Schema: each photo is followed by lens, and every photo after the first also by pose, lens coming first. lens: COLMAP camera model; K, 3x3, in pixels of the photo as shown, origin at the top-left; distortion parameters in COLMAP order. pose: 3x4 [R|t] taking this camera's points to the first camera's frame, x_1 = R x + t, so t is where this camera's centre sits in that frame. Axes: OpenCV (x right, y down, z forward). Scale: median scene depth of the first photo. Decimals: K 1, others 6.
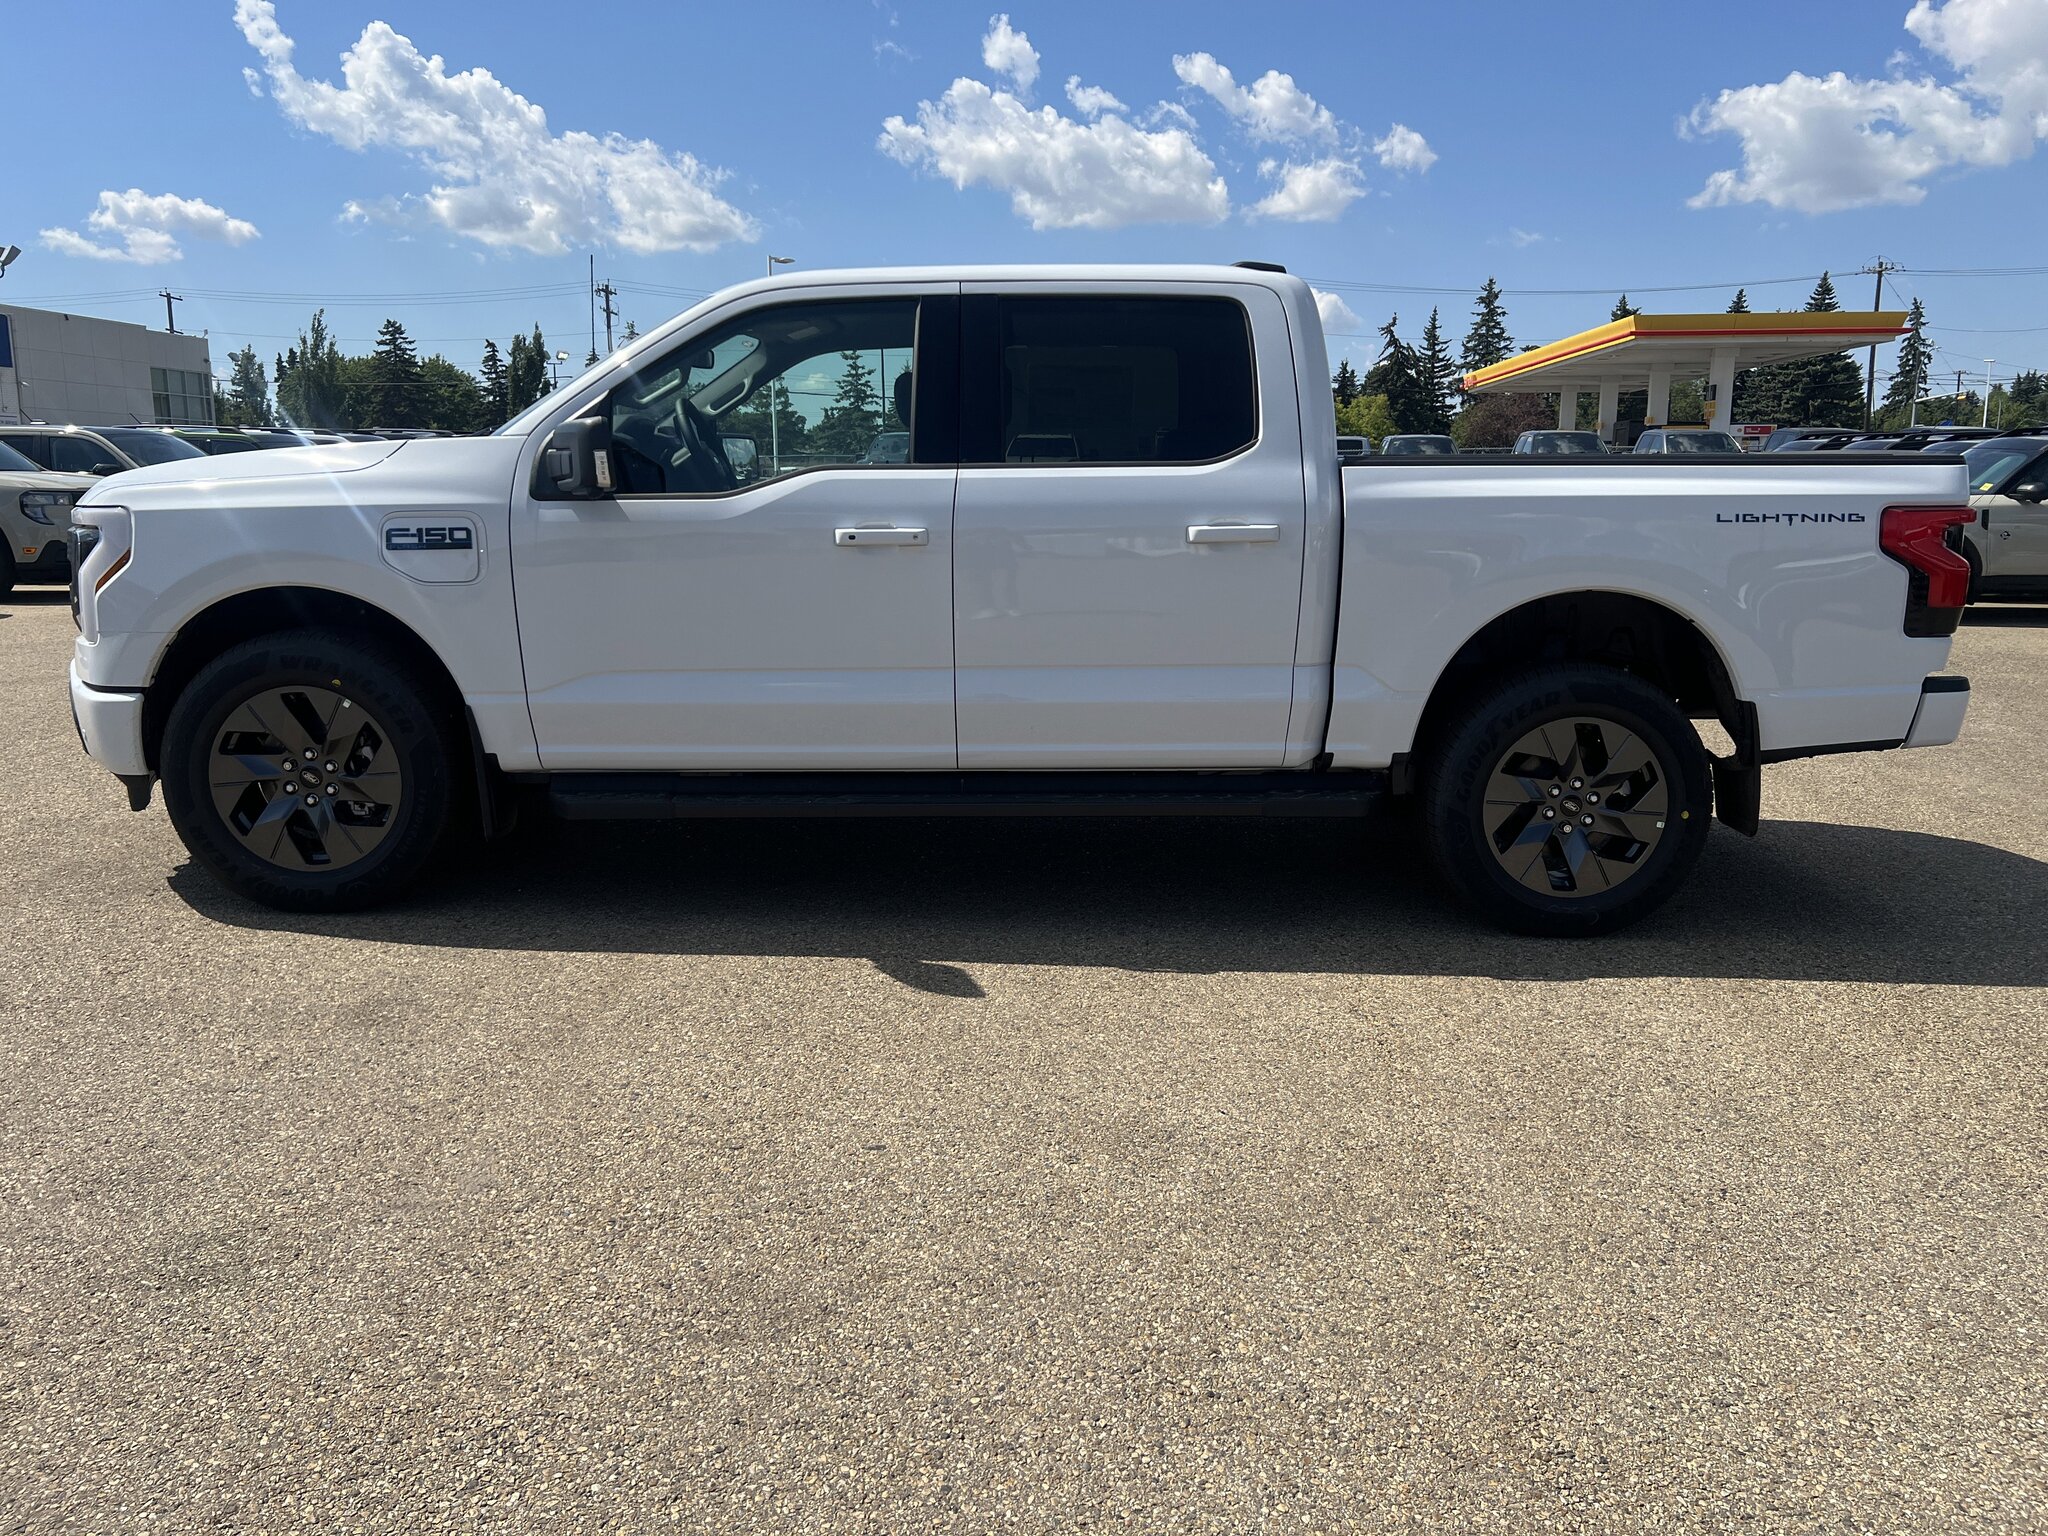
lens RADIAL K [[1541.8, 0, 1012.7], [0, 1541.8, 764.3], [0, 0, 1]] dist [0.019596, -0.009694]
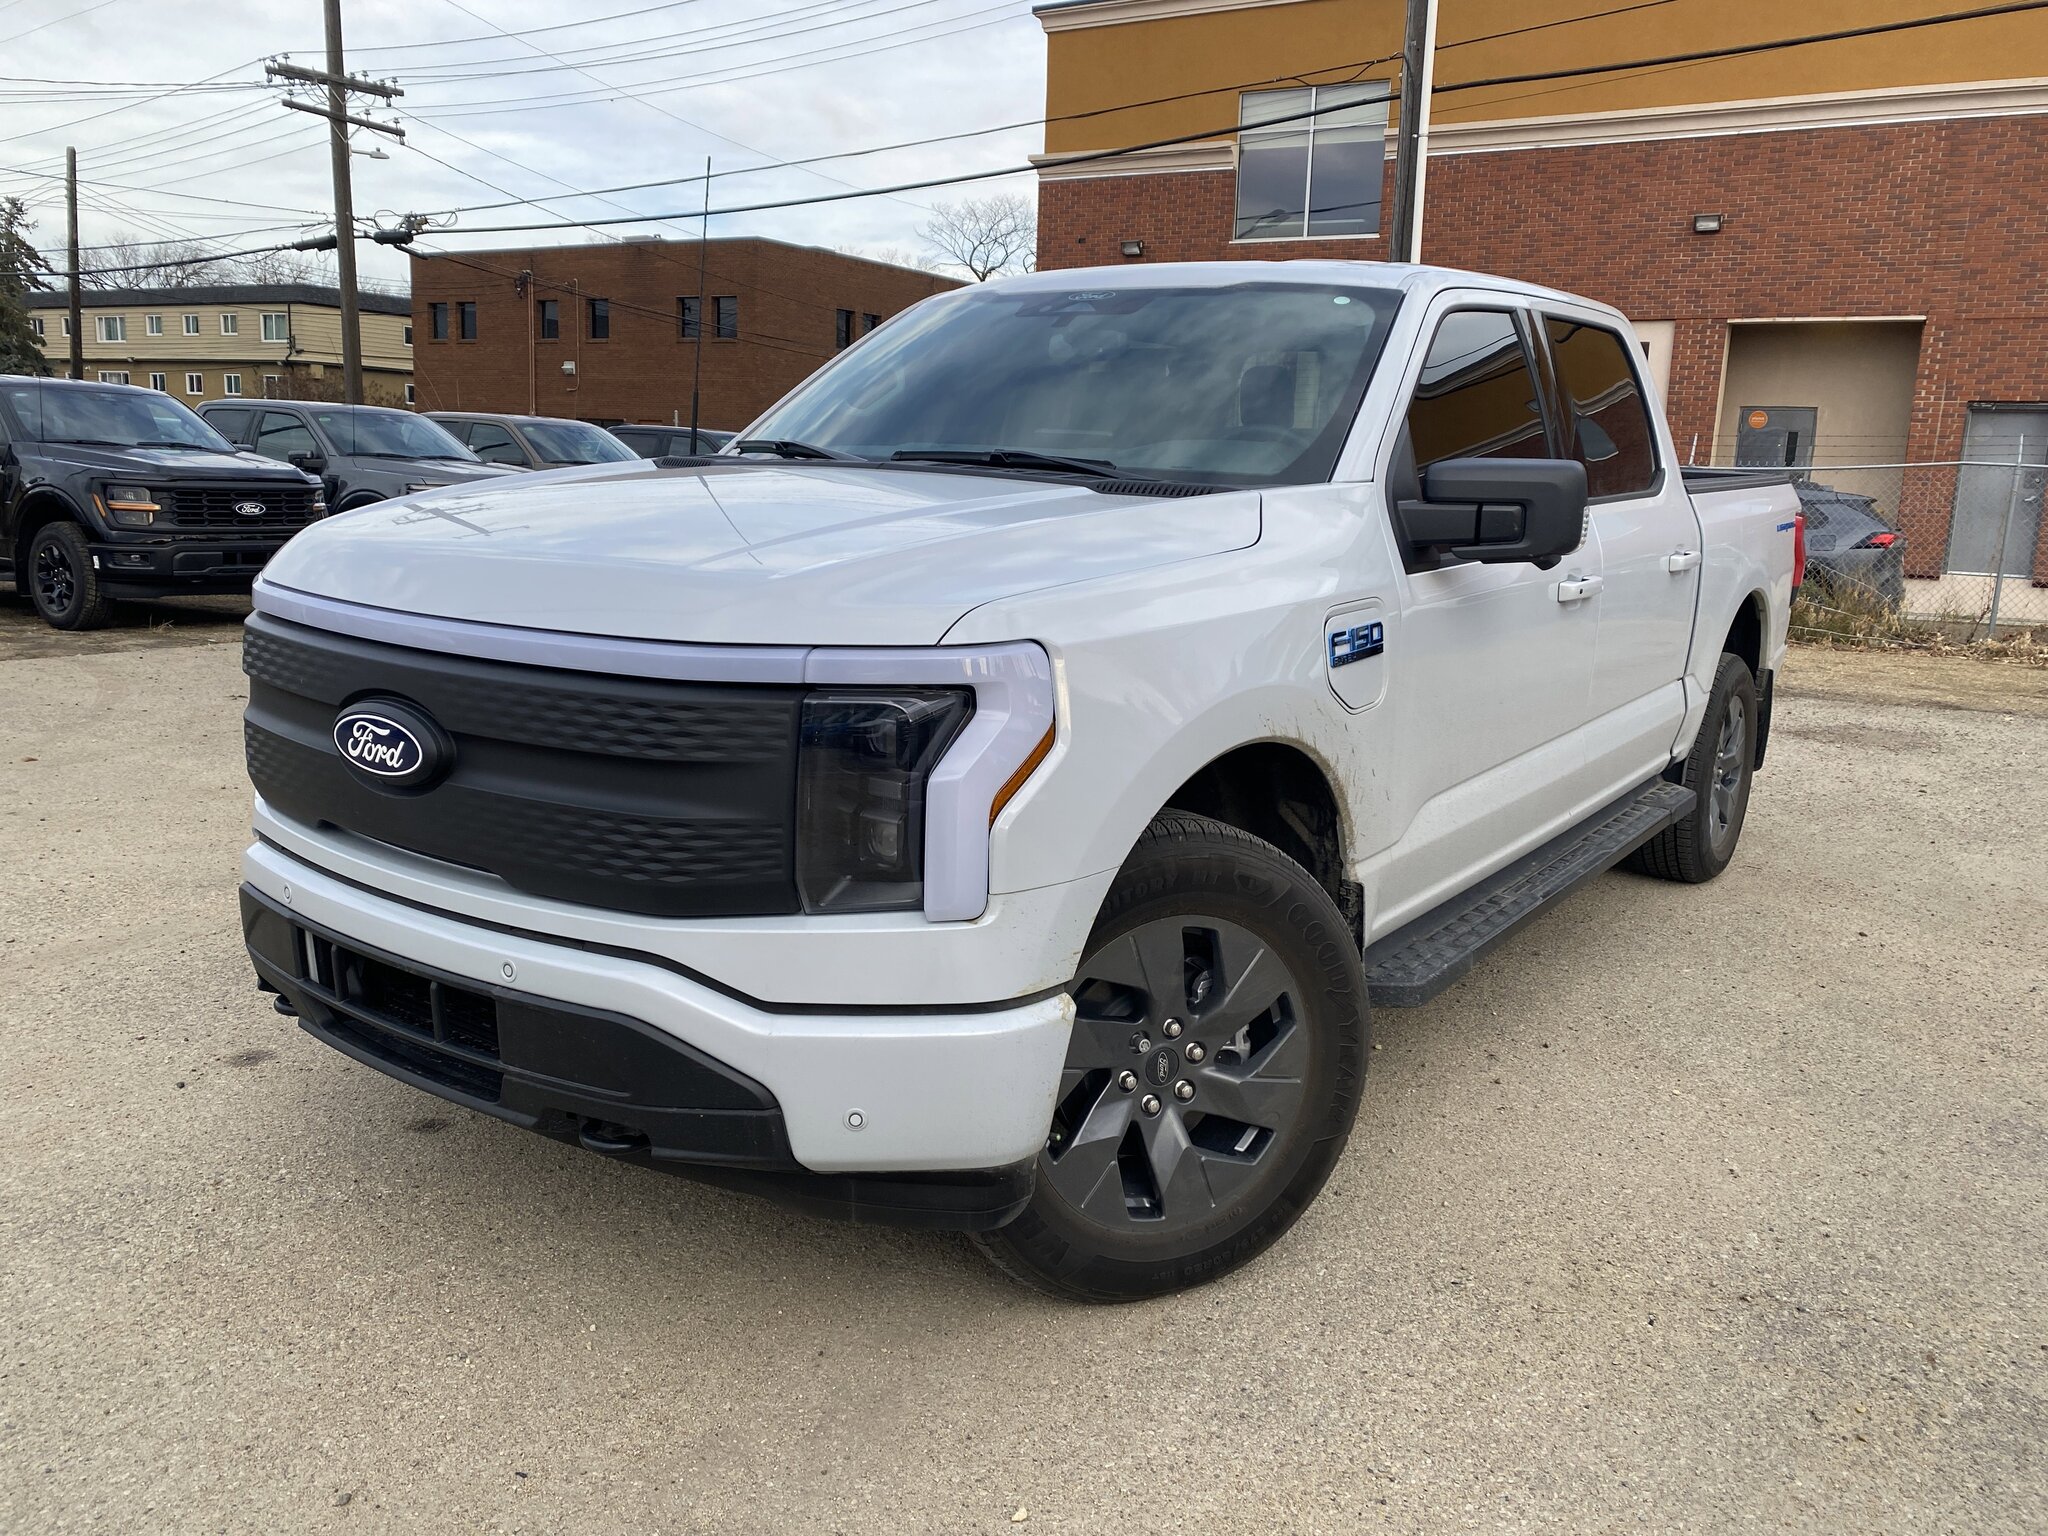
lens RADIAL K [[1541.8, 0, 1018.0], [0, 1541.8, 752.5], [0, 0, 1]] dist [0.019596, -0.009694]
pose [[0.614138, -0.151470, 0.774527, -0.977863], [0.131315, 0.987341, 0.088966, -0.177458], [-0.778197, 0.047070, 0.626253, 0.704981]]
